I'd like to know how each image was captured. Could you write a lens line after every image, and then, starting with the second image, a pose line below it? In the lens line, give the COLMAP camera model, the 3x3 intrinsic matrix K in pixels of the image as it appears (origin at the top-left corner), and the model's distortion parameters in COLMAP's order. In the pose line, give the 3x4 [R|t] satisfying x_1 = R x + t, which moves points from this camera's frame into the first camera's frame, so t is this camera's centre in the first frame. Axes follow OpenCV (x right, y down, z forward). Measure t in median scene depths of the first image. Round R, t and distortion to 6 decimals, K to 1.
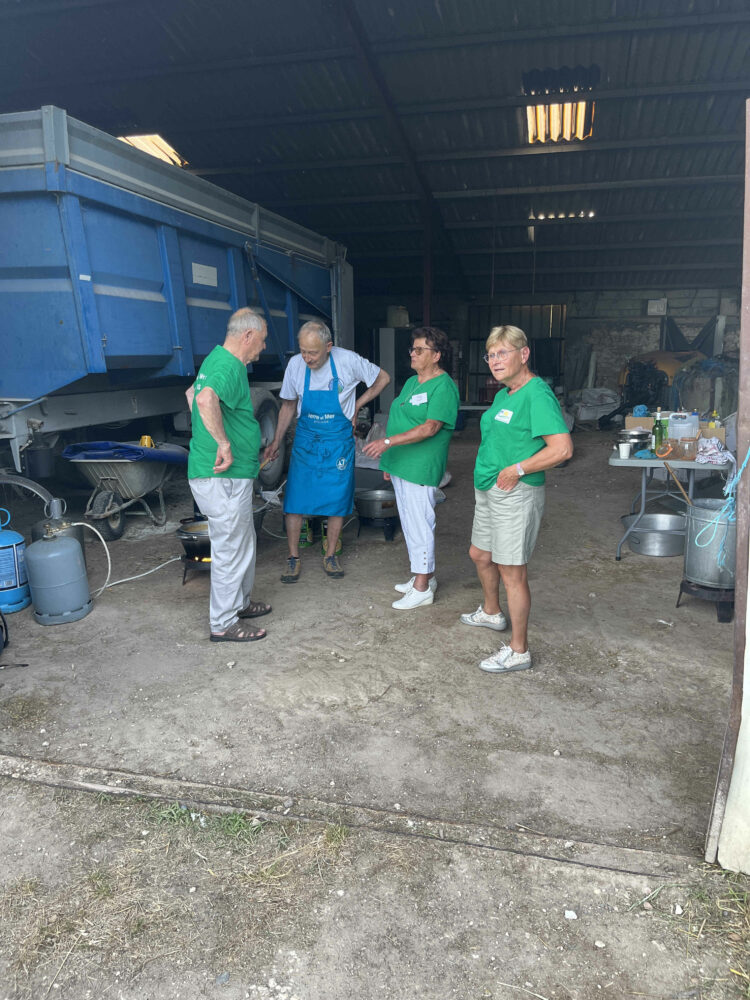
lens RADIAL K [[729.5, 0, 375.0], [0, 729.5, 500.0], [0, 0, 1]] dist [0.068159, -0.071366]
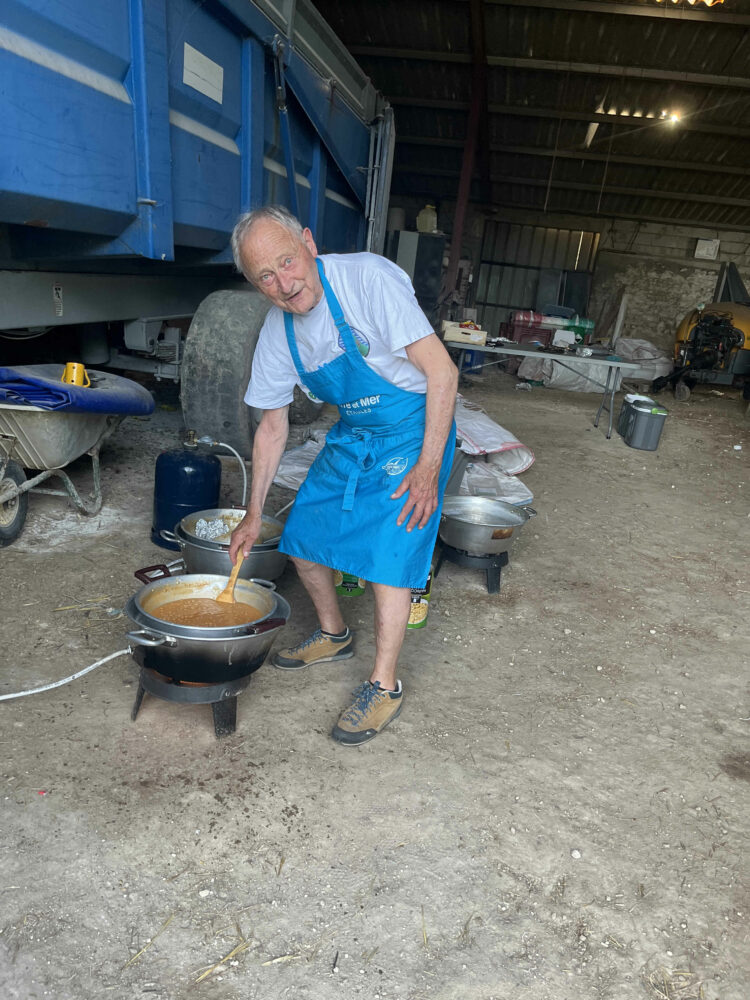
lens RADIAL K [[729.5, 0, 375.0], [0, 729.5, 500.0], [0, 0, 1]] dist [0.068159, -0.071366]
pose [[0.991357, 0.095237, 0.090234, -0.062472], [-0.104428, 0.989153, 0.103302, -0.031819], [-0.079417, -0.111833, 0.990549, 0.204787]]
